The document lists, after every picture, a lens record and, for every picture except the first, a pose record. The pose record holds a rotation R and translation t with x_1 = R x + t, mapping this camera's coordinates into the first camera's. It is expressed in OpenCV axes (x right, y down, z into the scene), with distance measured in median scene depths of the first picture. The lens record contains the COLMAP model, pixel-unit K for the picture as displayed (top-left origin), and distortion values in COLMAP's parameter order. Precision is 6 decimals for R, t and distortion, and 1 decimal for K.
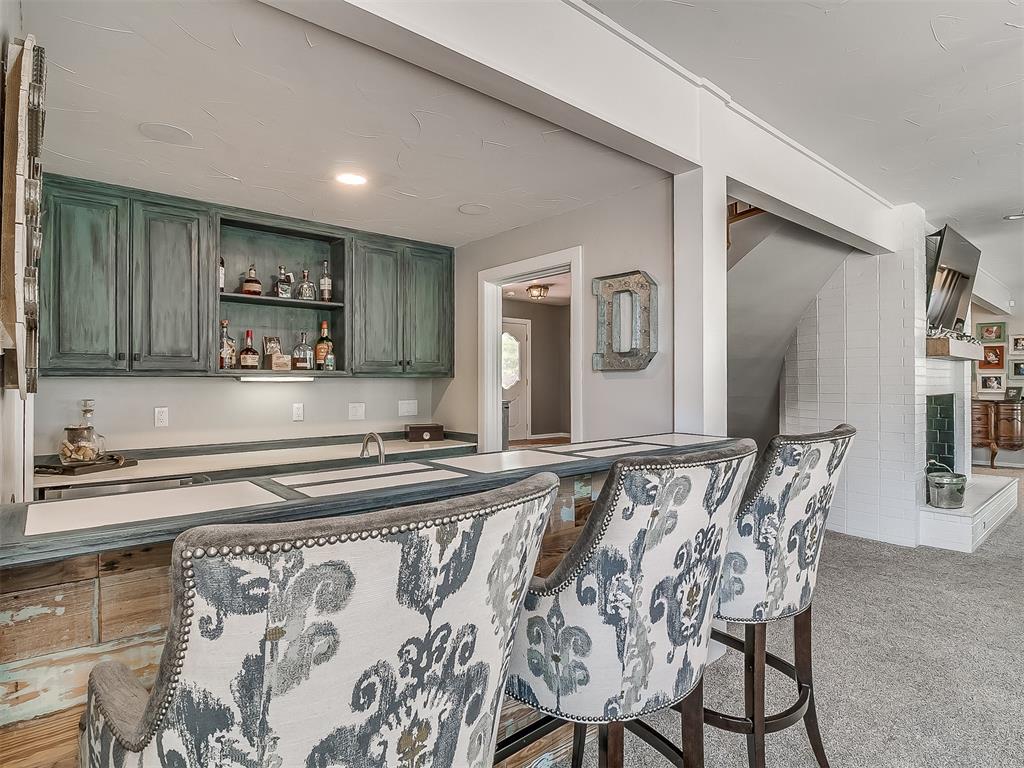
lens RADIAL K [[546.7, 0, 495.8], [0, 546.7, 383.7], [0, 0, 1]] dist [-0.004526, -0.011591]
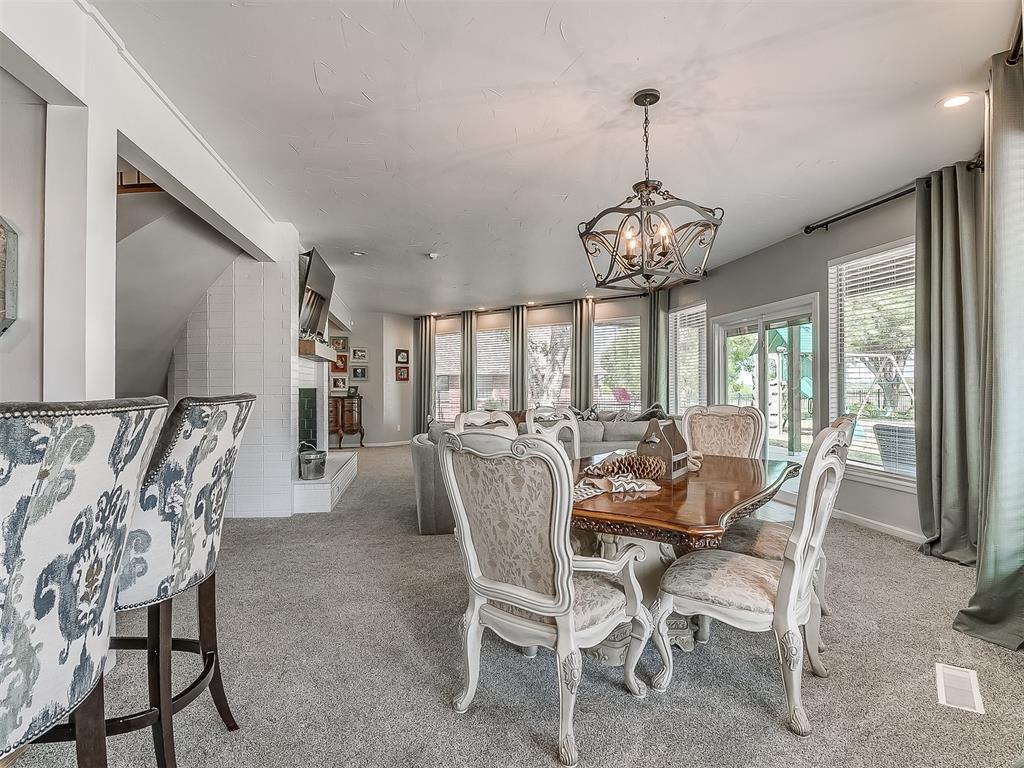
lens RADIAL K [[546.7, 0, 507.0], [0, 546.7, 383.2], [0, 0, 1]] dist [-0.004526, -0.011591]
pose [[0.504402, 0.007475, 0.863437, -0.024430], [-0.004036, 0.999972, -0.006299, 0.057500], [-0.863460, -0.000308, 0.504418, 0.015890]]
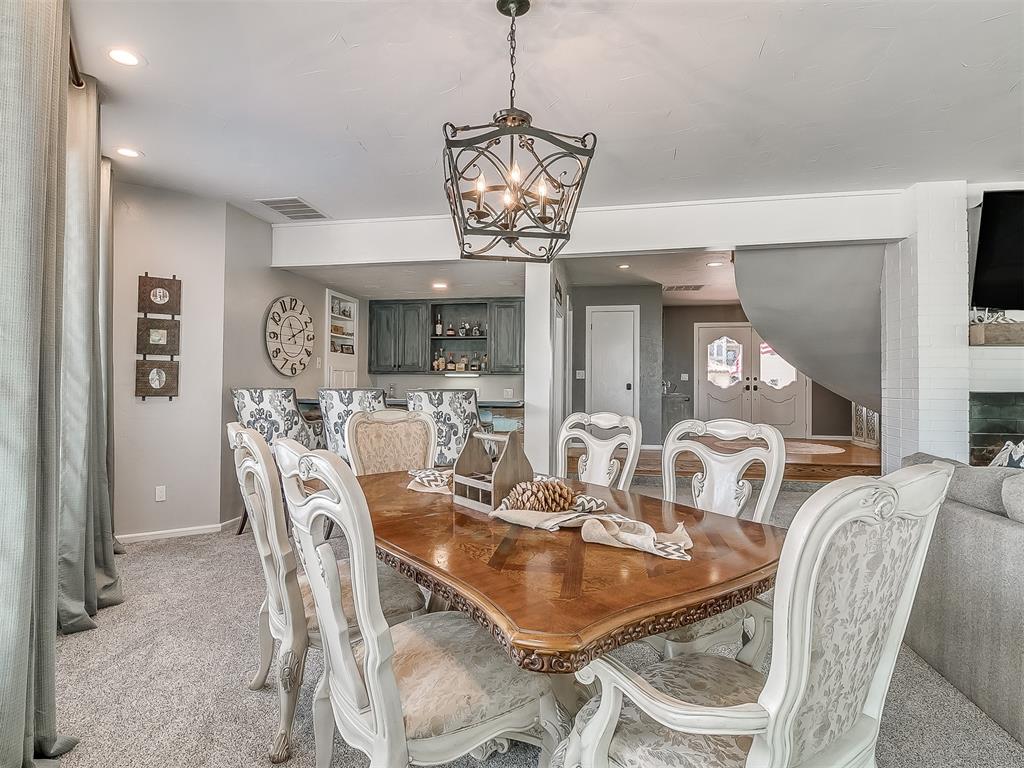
lens RADIAL K [[546.7, 0, 481.7], [0, 546.7, 375.6], [0, 0, 1]] dist [-0.004526, -0.011591]
pose [[0.623108, -0.009666, -0.782076, 5.798728], [-0.012546, 0.999671, -0.022351, 0.170908], [0.782035, 0.023739, 0.622782, -1.020420]]
